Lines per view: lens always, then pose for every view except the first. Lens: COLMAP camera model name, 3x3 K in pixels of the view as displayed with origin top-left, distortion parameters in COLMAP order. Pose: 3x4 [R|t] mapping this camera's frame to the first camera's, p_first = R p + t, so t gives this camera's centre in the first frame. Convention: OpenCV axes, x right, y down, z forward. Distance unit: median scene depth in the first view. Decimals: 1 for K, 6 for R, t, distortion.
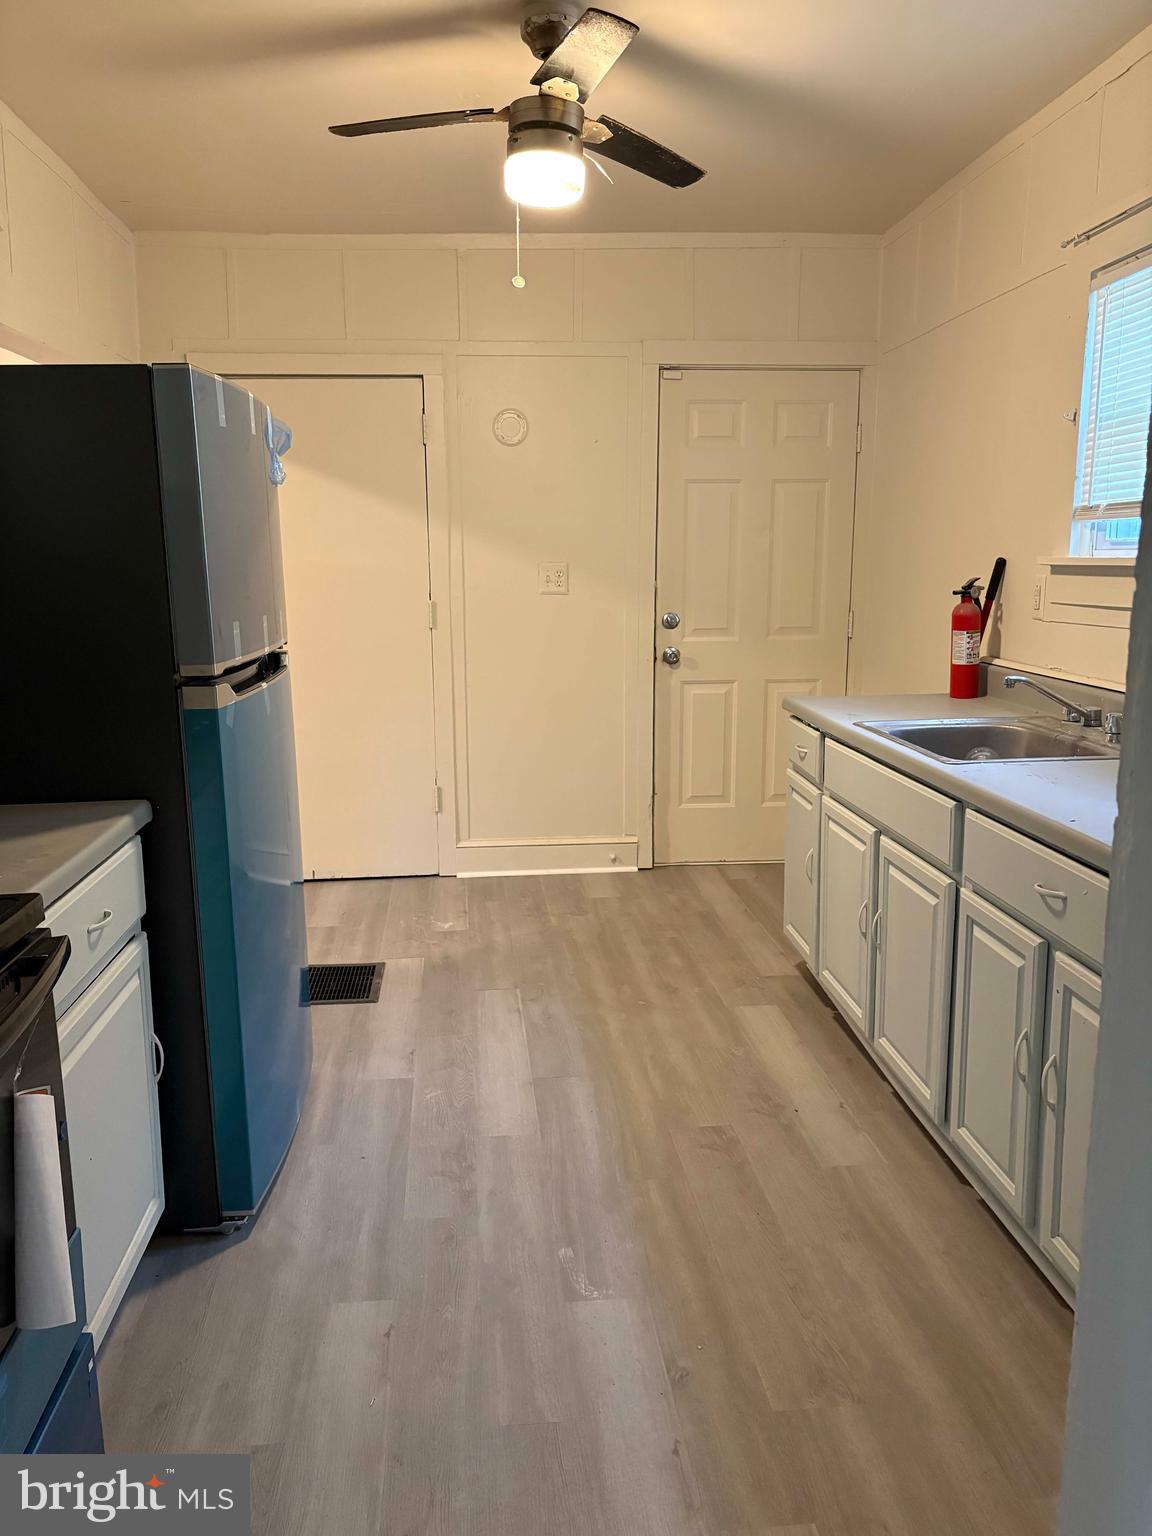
lens RADIAL K [[1163.0, 0, 574.6], [0, 1163.0, 766.0], [0, 0, 1]] dist [0.039052, -0.052195]
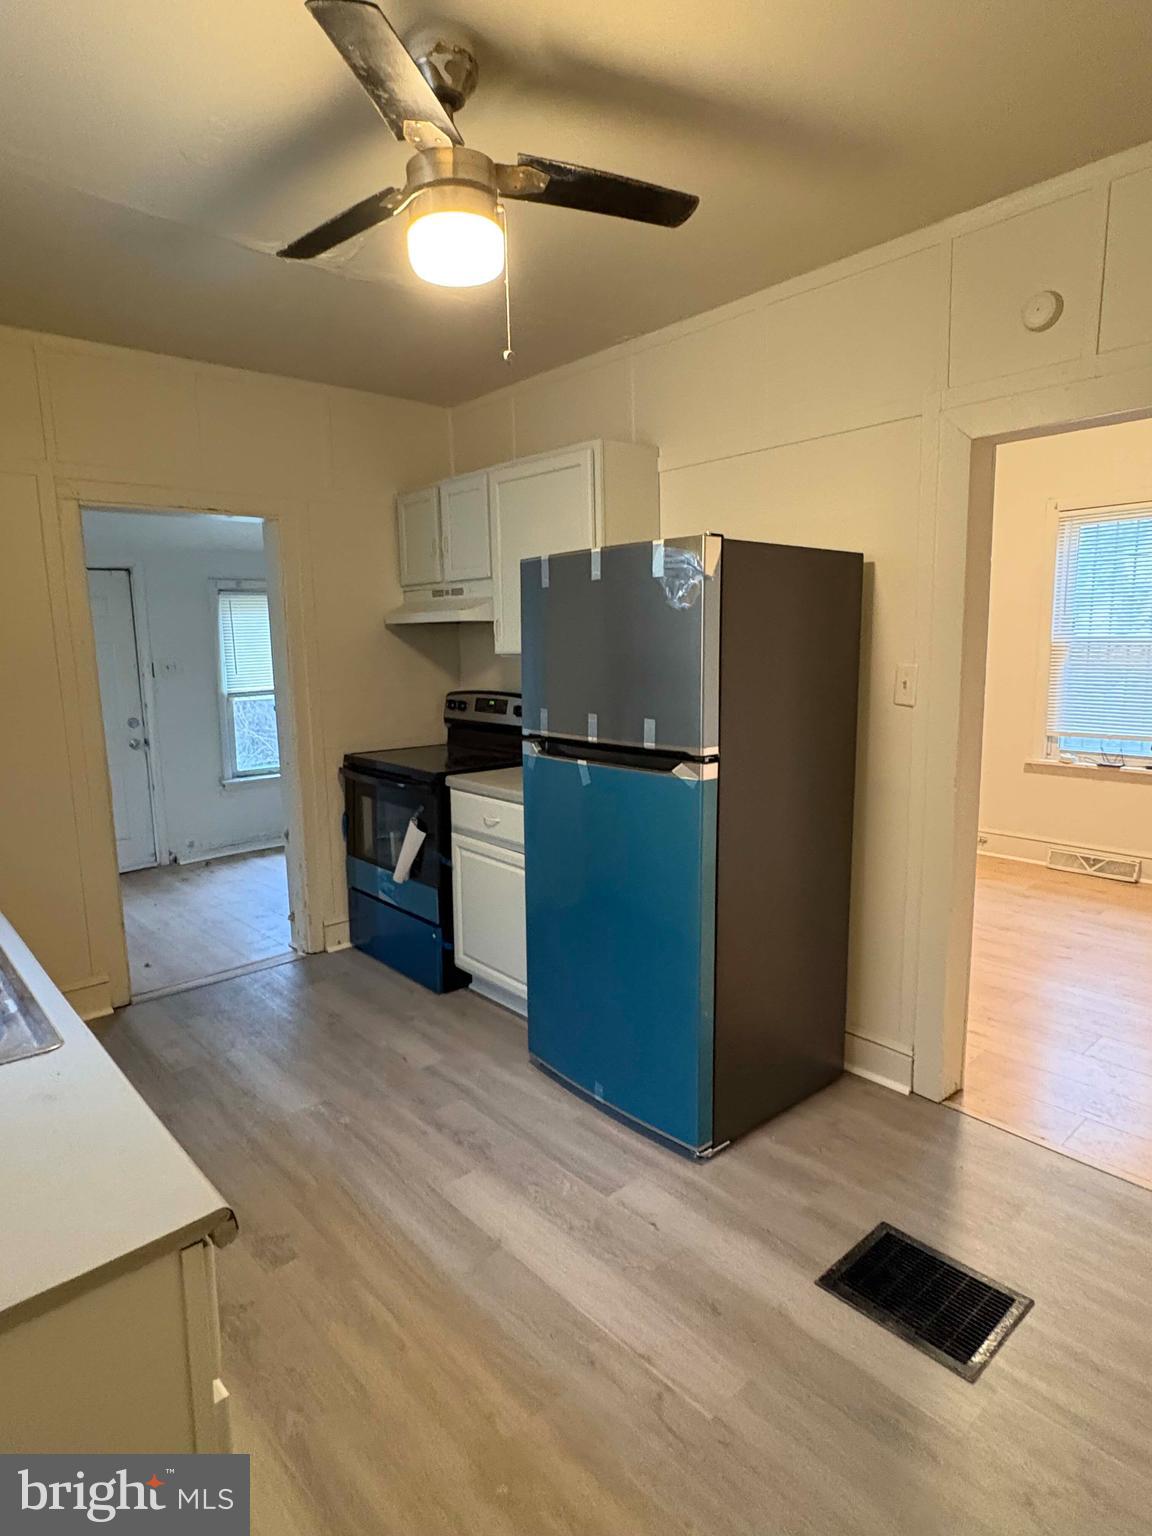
lens RADIAL K [[864.0, 0, 572.9], [0, 864.0, 764.1], [0, 0, 1]] dist [0.004668, 0.004838]
pose [[-0.805399, 0.110321, -0.582376, 0.298199], [-0.084416, 0.951162, 0.296924, -0.327133], [0.586691, 0.288305, -0.756752, 1.556110]]
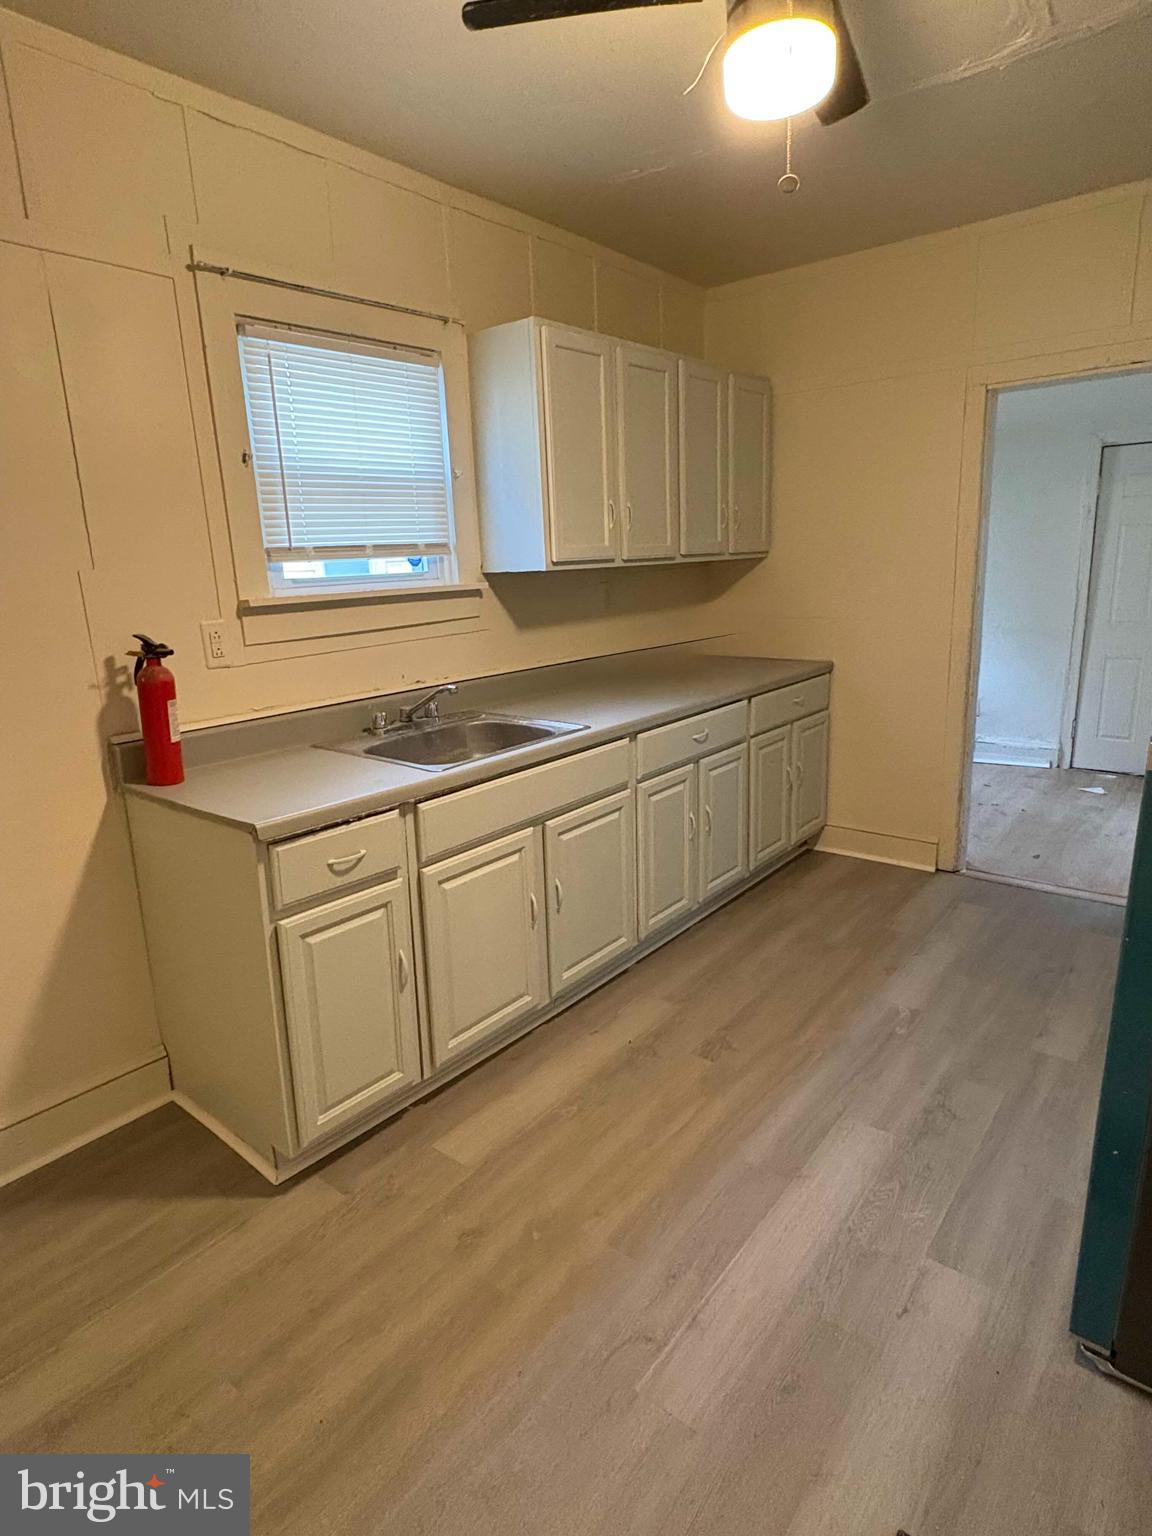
lens RADIAL K [[864.0, 0, 576.5], [0, 864.0, 771.4], [0, 0, 1]] dist [0.004668, 0.004838]
pose [[-0.714528, -0.140349, 0.685385, -0.348746], [0.166973, 0.917149, 0.361881, -0.297761], [-0.679389, 0.373015, -0.631894, 1.518320]]
